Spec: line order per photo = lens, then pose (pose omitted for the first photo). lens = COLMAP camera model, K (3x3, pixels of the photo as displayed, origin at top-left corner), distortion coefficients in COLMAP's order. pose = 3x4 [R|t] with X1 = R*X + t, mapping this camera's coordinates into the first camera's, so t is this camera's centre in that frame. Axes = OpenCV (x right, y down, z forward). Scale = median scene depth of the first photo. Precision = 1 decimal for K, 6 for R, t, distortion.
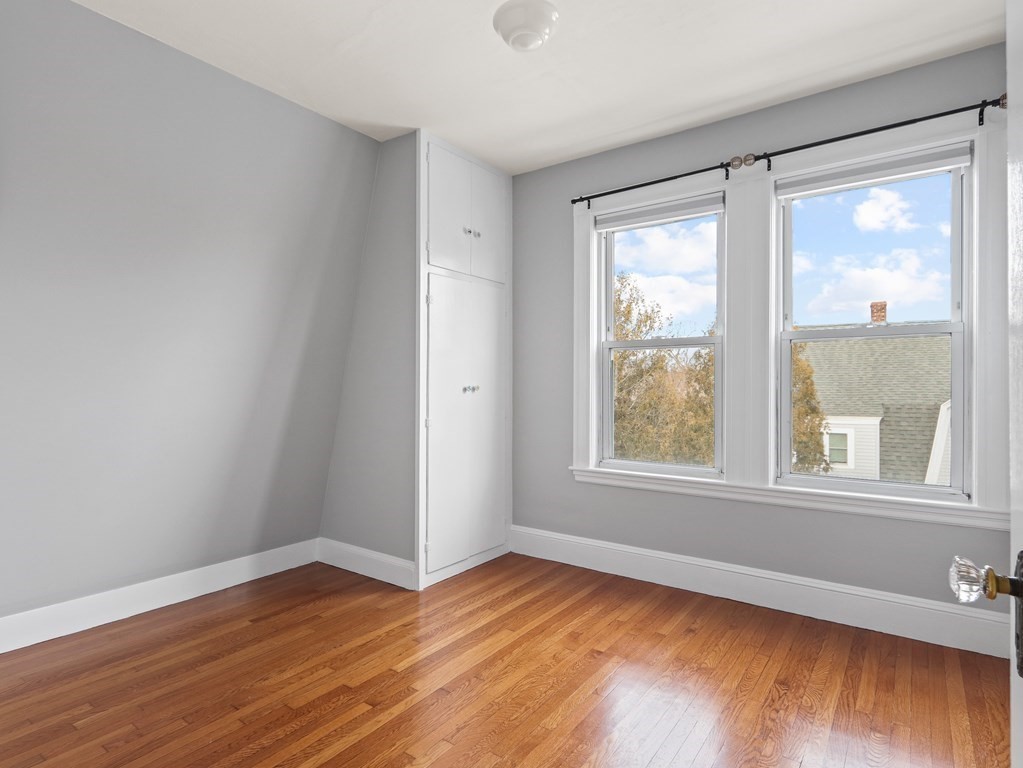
lens RADIAL K [[541.0, 0, 515.8], [0, 541.0, 391.0], [0, 0, 1]] dist [0.000193, 0.000188]
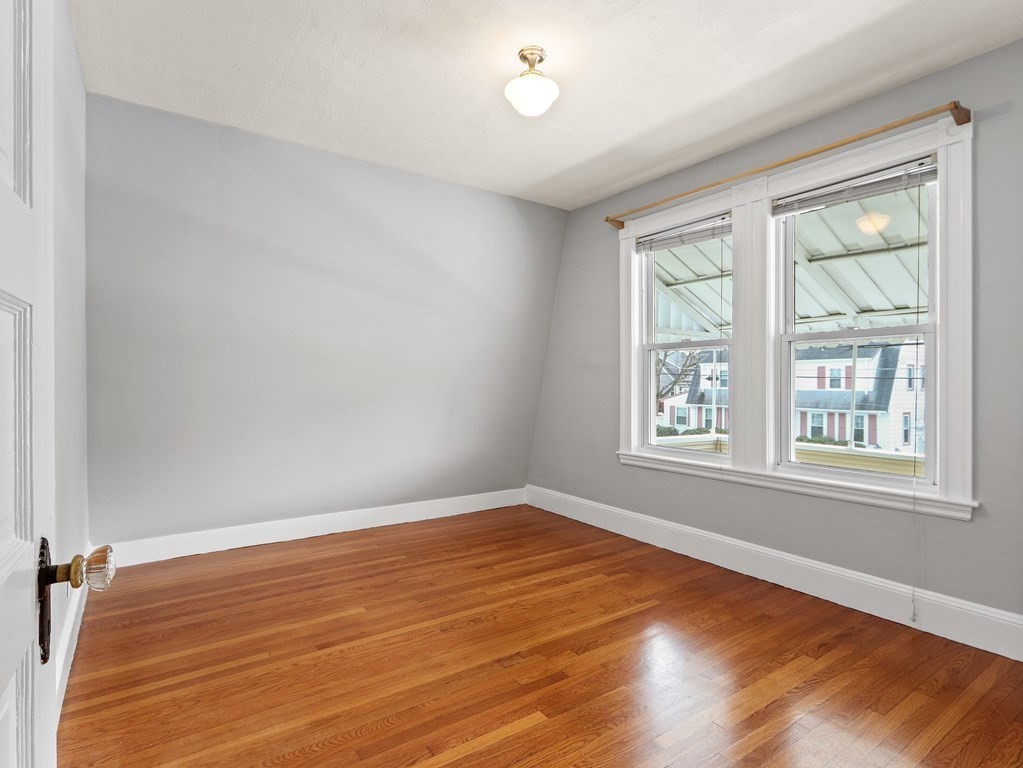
lens RADIAL K [[533.5, 0, 504.3], [0, 533.5, 381.2], [0, 0, 1]] dist [-0.001821, -0.000848]
pose [[0.943226, 0.002358, -0.332144, 0.258618], [-0.006050, 0.999931, -0.010083, 0.001131], [0.332097, 0.011520, 0.943175, -0.183378]]
